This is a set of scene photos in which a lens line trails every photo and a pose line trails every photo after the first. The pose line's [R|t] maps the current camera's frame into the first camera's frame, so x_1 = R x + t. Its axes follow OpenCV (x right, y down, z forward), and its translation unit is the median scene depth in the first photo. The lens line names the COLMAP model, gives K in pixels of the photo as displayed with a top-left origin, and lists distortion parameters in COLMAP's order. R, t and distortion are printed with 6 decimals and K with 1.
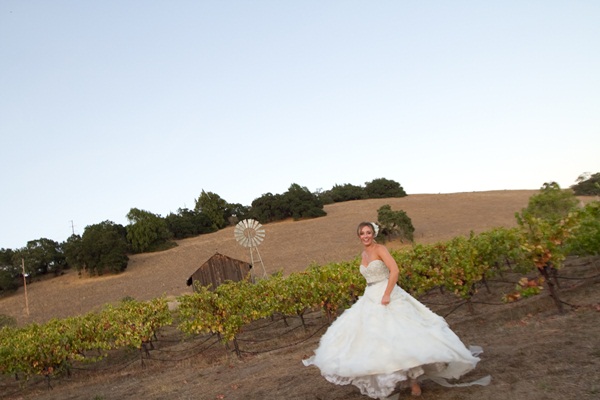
lens RADIAL K [[467.2, 0, 294.8], [0, 467.2, 198.7], [0, 0, 1]] dist [-0.079269, 0.059986]
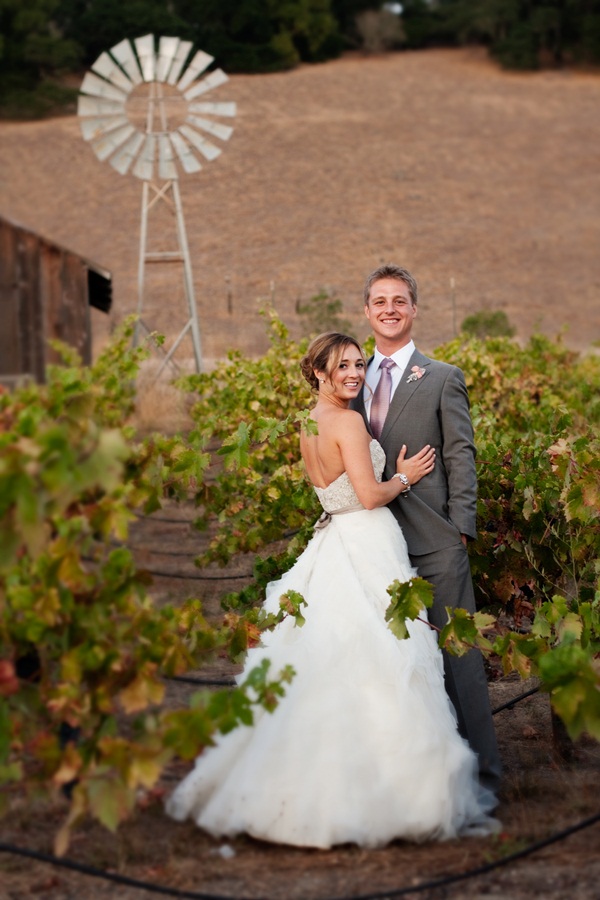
lens RADIAL K [[2219.1, 0, 325.5], [0, 2219.1, 454.7], [0, 0, 1]] dist [-0.133527, 0.000000]
pose [[0.972638, 0.185757, -0.139531, 0.130163], [-0.149221, 0.959826, 0.237626, -0.018673], [0.178066, -0.210303, 0.961283, 0.083541]]
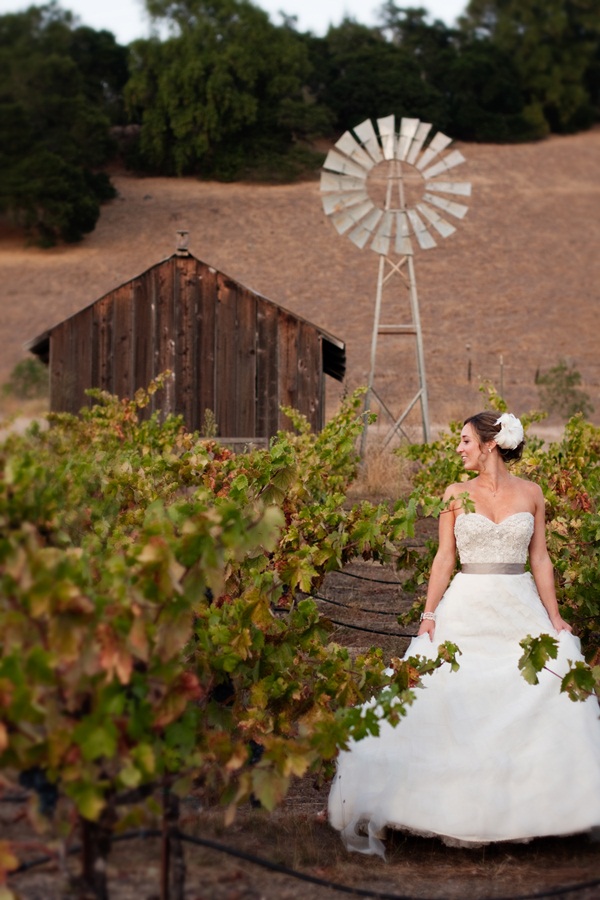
lens RADIAL K [[2219.1, 0, 299.2], [0, 2219.1, 446.2], [0, 0, 1]] dist [-0.133527, 0.000000]
pose [[0.940338, 0.218918, -0.260461, 0.142244], [-0.161544, 0.960992, 0.224495, -0.028517], [0.299447, -0.169025, 0.939022, 0.052367]]
